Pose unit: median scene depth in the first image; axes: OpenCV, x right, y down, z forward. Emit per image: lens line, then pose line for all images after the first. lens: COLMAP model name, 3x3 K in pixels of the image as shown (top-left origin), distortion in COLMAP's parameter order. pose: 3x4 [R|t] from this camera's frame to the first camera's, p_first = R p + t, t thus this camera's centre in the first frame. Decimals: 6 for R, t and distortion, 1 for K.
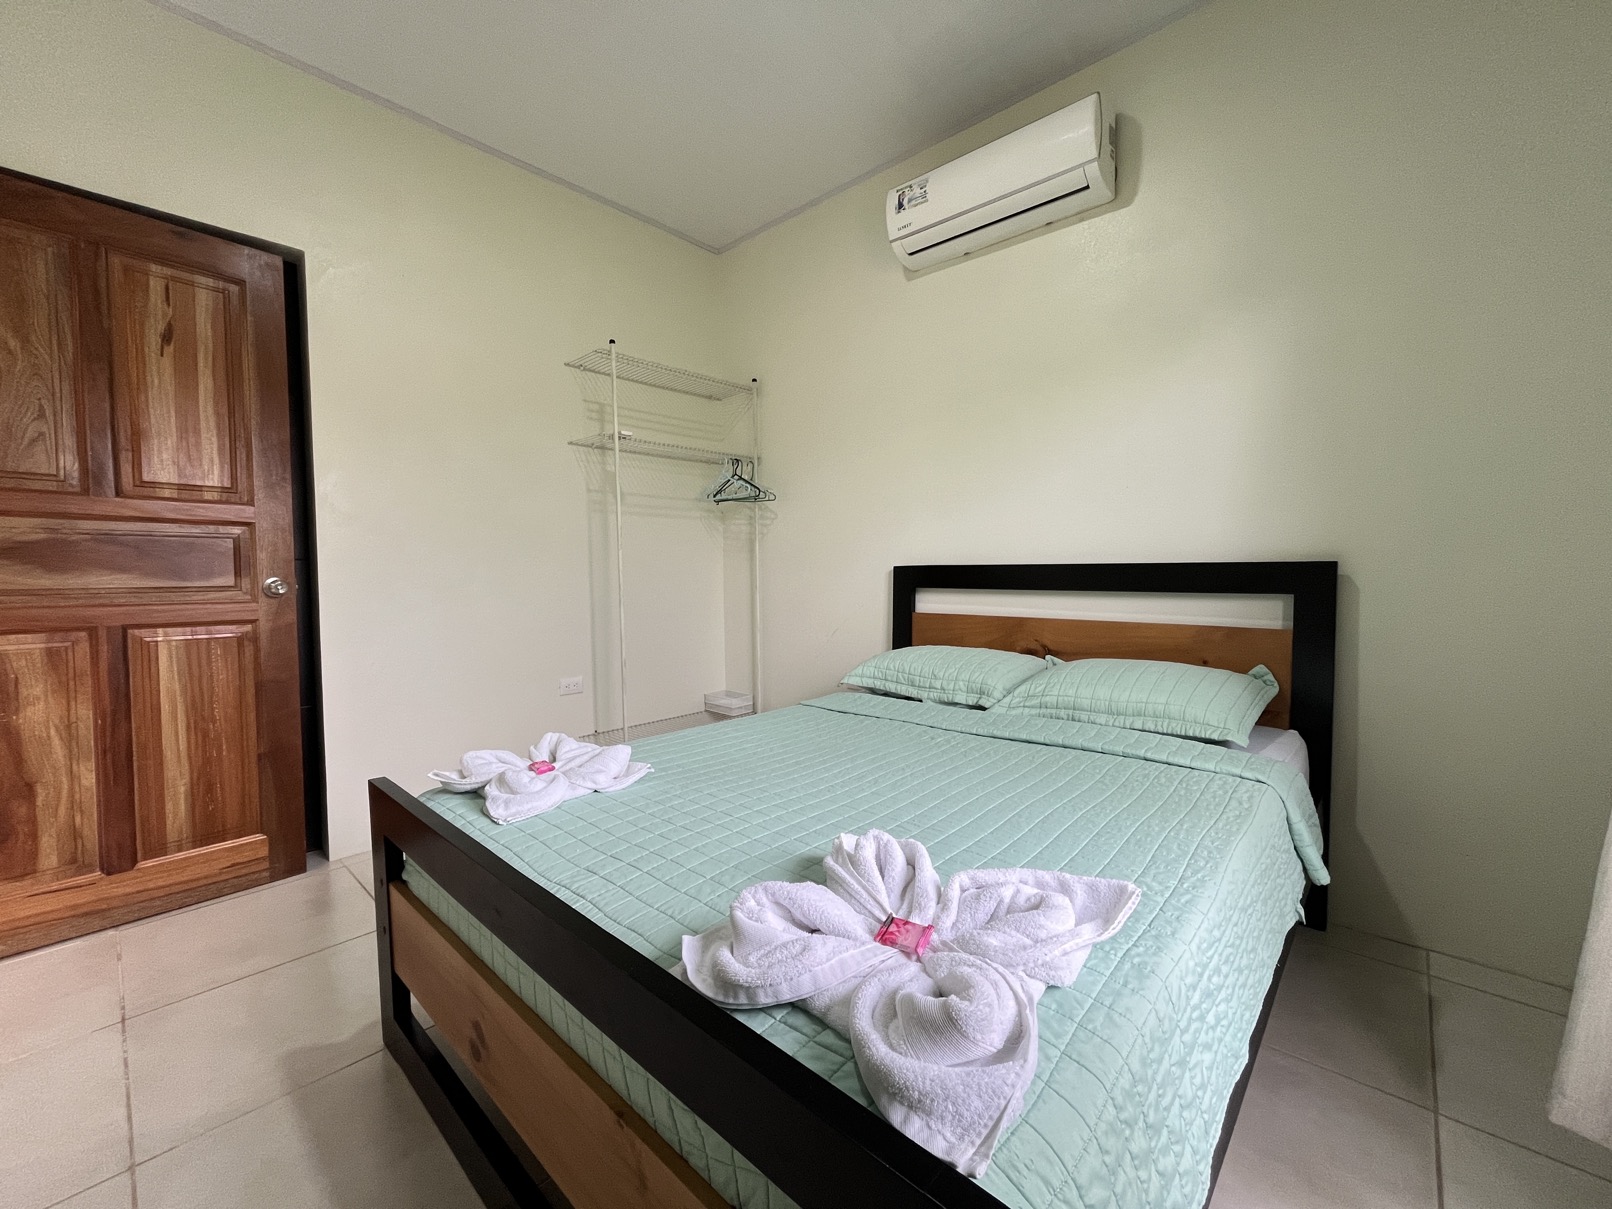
lens RADIAL K [[655.4, 0, 805.5], [0, 655.4, 600.4], [0, 0, 1]] dist [-0.004302, 0.000141]
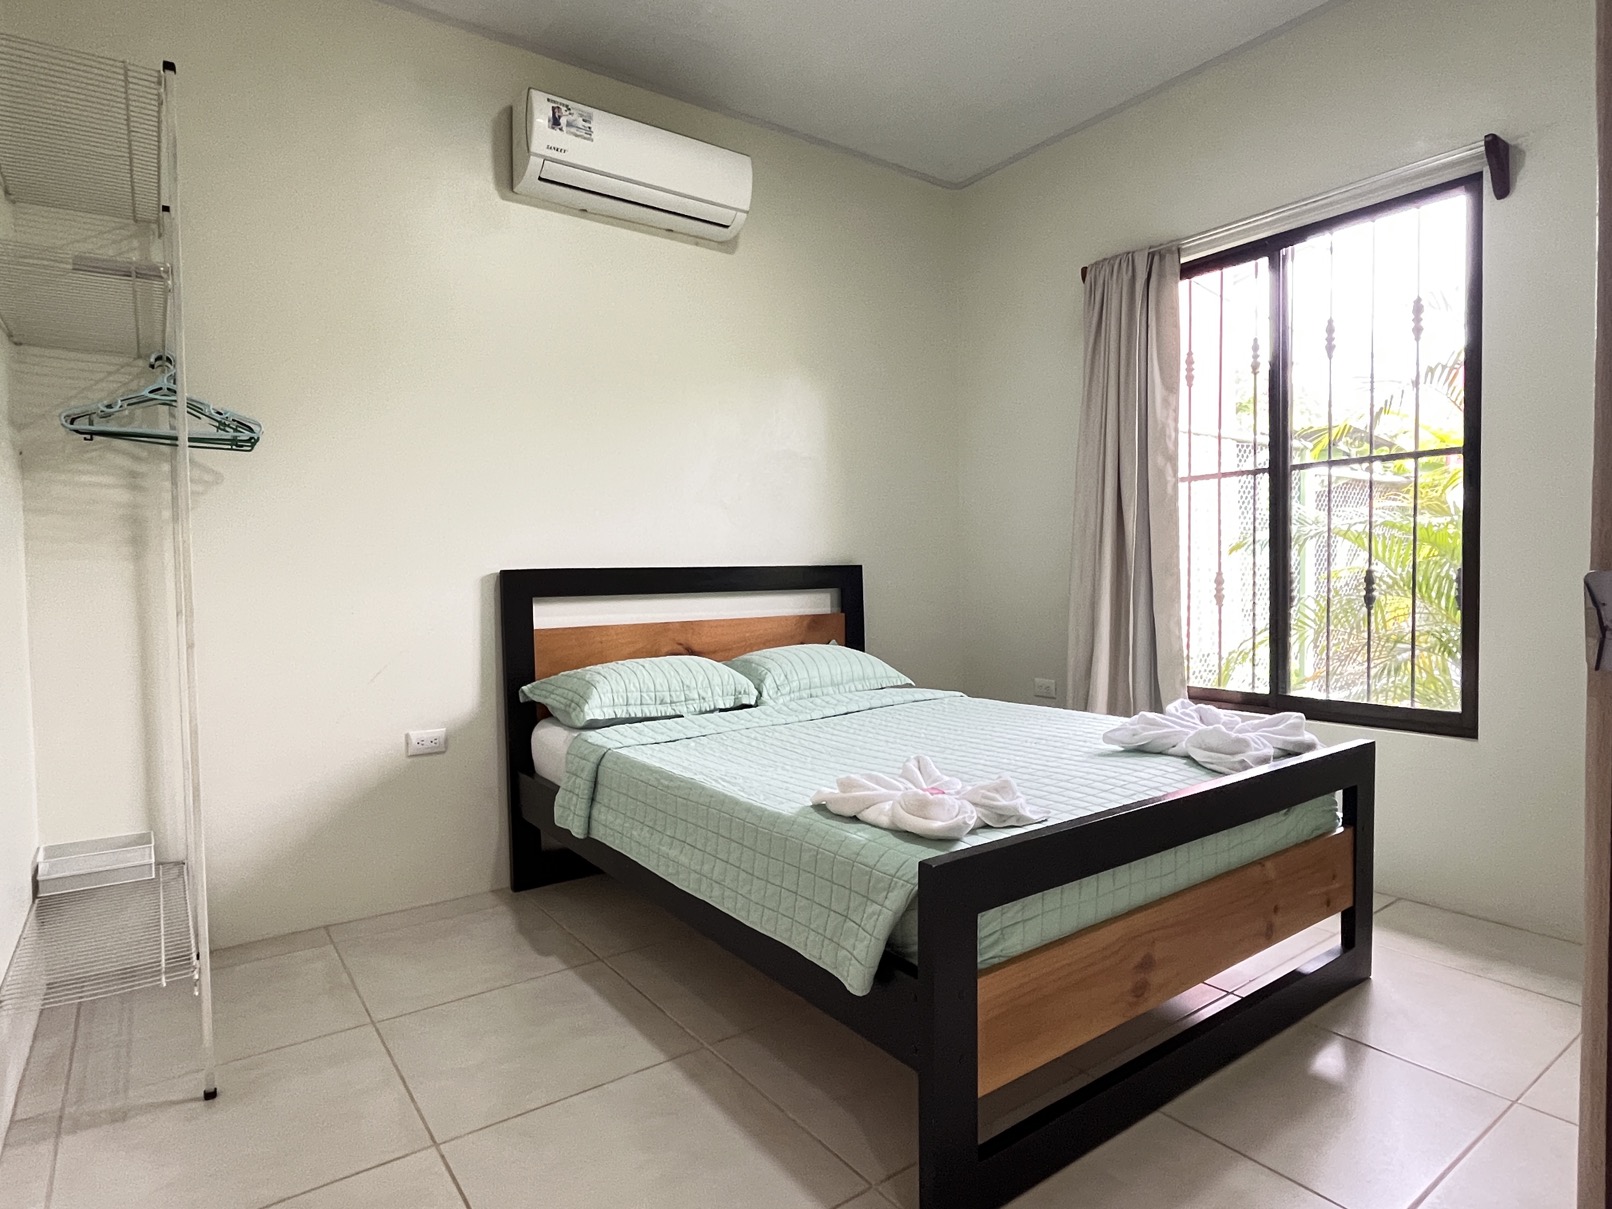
lens RADIAL K [[887.7, 0, 794.9], [0, 887.7, 600.1], [0, 0, 1]] dist [-0.005056, 0.000348]
pose [[0.207195, -0.032277, 0.977767, -1.435235], [0.059025, 0.998047, 0.020439, -0.034425], [-0.976517, 0.053478, 0.208696, 0.844591]]
